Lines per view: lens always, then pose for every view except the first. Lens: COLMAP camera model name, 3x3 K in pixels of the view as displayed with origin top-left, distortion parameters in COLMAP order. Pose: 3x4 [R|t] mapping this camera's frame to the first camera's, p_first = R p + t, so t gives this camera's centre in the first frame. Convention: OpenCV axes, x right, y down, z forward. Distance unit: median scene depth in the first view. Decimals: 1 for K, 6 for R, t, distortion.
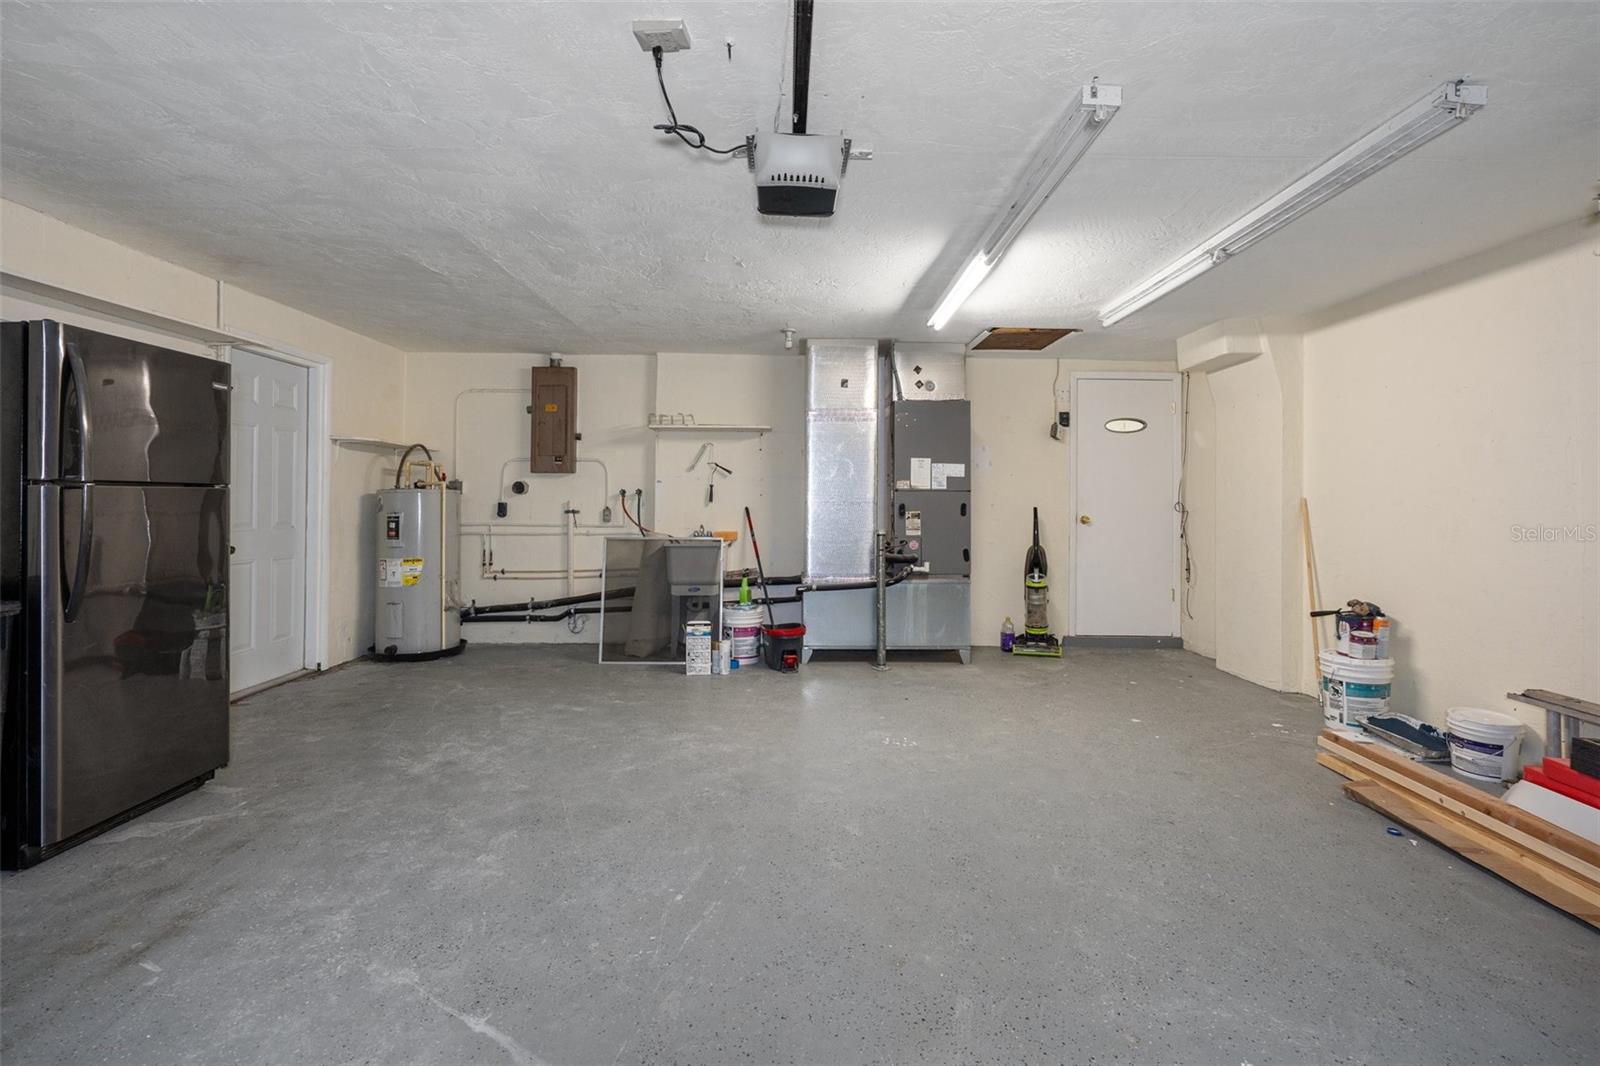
lens RADIAL K [[755.5, 0, 795.0], [0, 755.5, 494.4], [0, 0, 1]] dist [-0.000479, 0.001815]
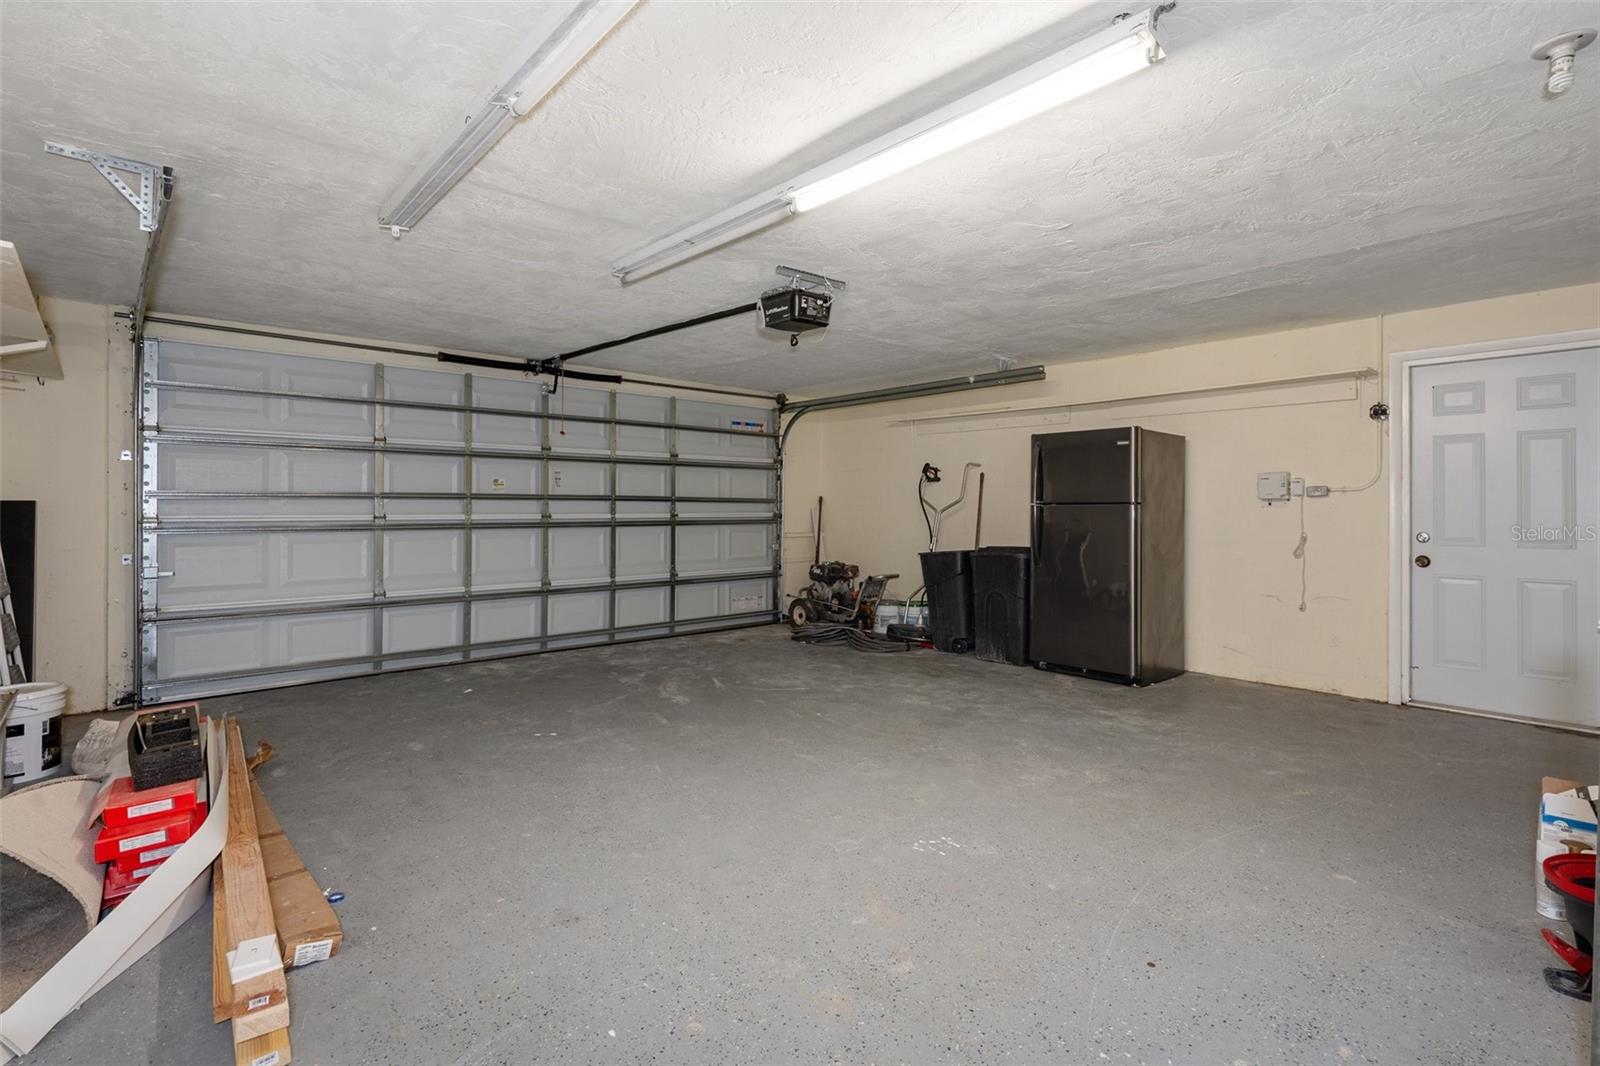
lens RADIAL K [[755.5, 0, 800.8], [0, 755.5, 522.4], [0, 0, 1]] dist [-0.000479, 0.001815]
pose [[-0.737020, 0.002620, -0.675866, 0.829294], [-0.000685, 0.999989, 0.004623, 0.021094], [0.675870, 0.003871, -0.737010, 1.667355]]
